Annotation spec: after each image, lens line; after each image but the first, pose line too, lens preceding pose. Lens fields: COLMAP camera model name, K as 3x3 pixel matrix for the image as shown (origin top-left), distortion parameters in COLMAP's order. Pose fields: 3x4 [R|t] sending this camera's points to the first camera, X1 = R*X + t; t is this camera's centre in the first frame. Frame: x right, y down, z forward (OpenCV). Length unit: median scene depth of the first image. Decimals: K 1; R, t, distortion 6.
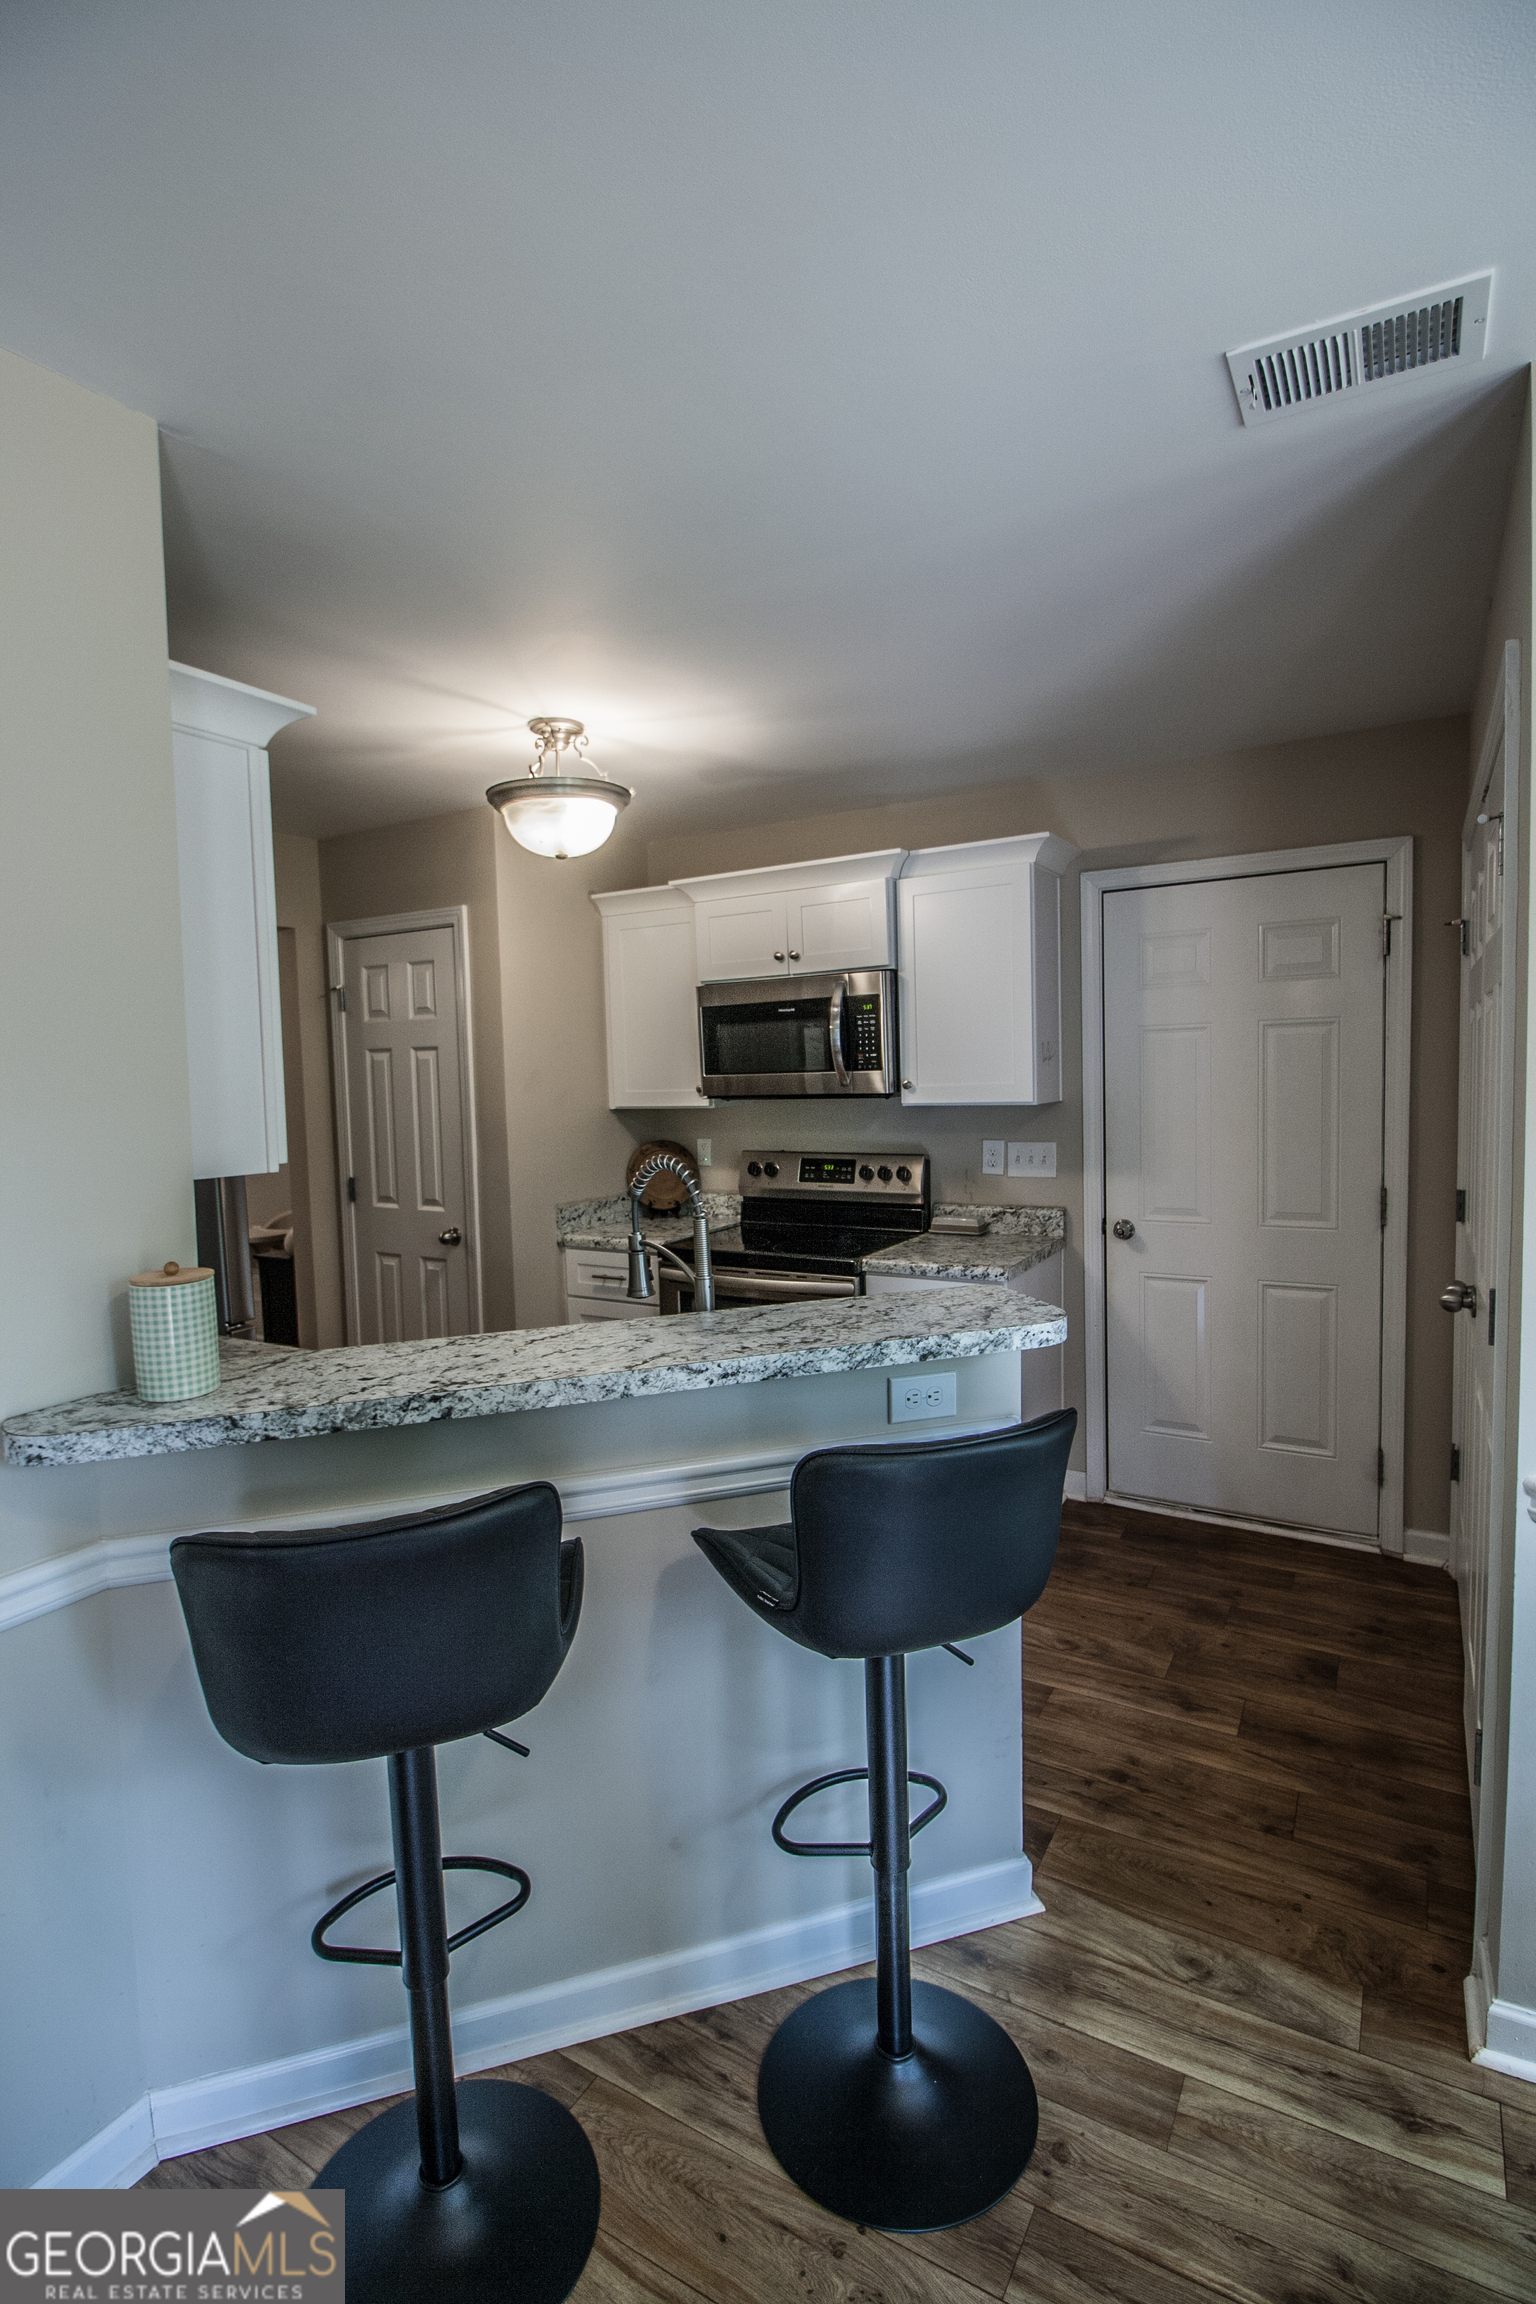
lens RADIAL K [[1077.5, 0, 737.2], [0, 1077.5, 1152.4], [0, 0, 1]] dist [0.001993, -0.014453]
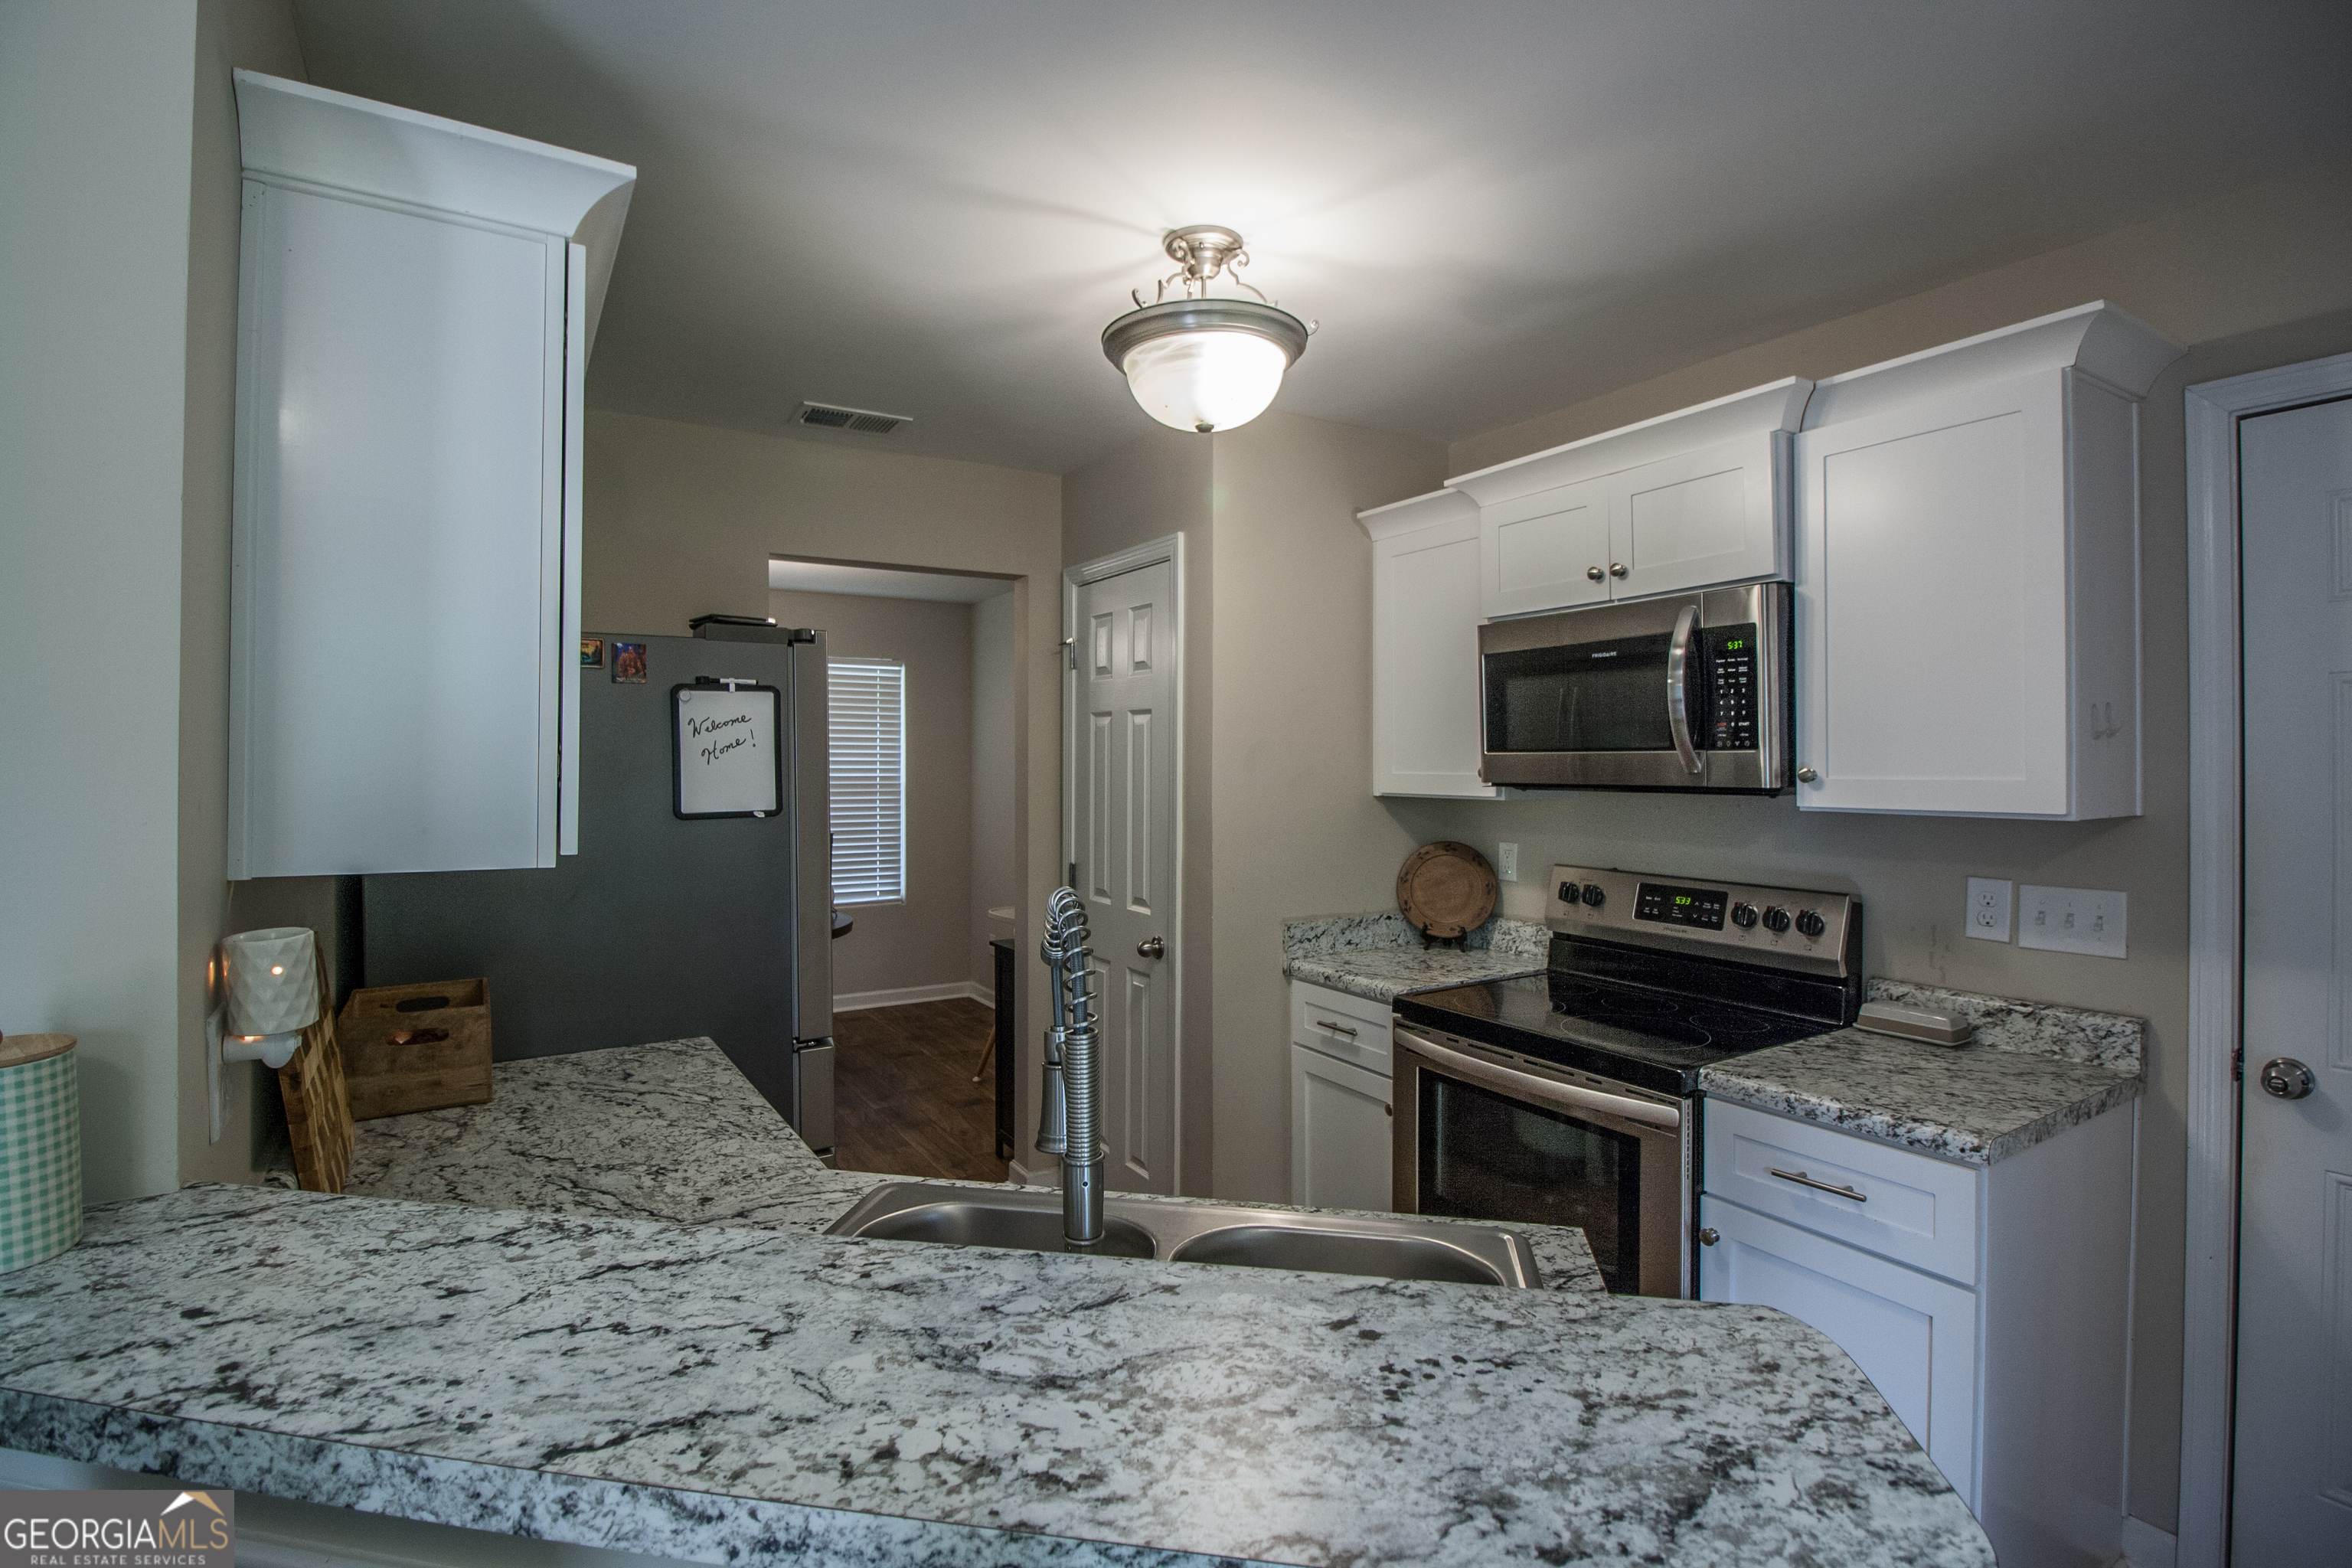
lens RADIAL K [[1092.8, 0, 1168.6], [0, 1092.8, 767.0], [0, 0, 1]] dist [0.000138, -0.013905]
pose [[0.892885, 0.030635, -0.449242, 0.109101], [-0.058632, 0.997099, -0.048538, -0.017199], [0.446452, 0.069679, 0.892091, 0.299551]]
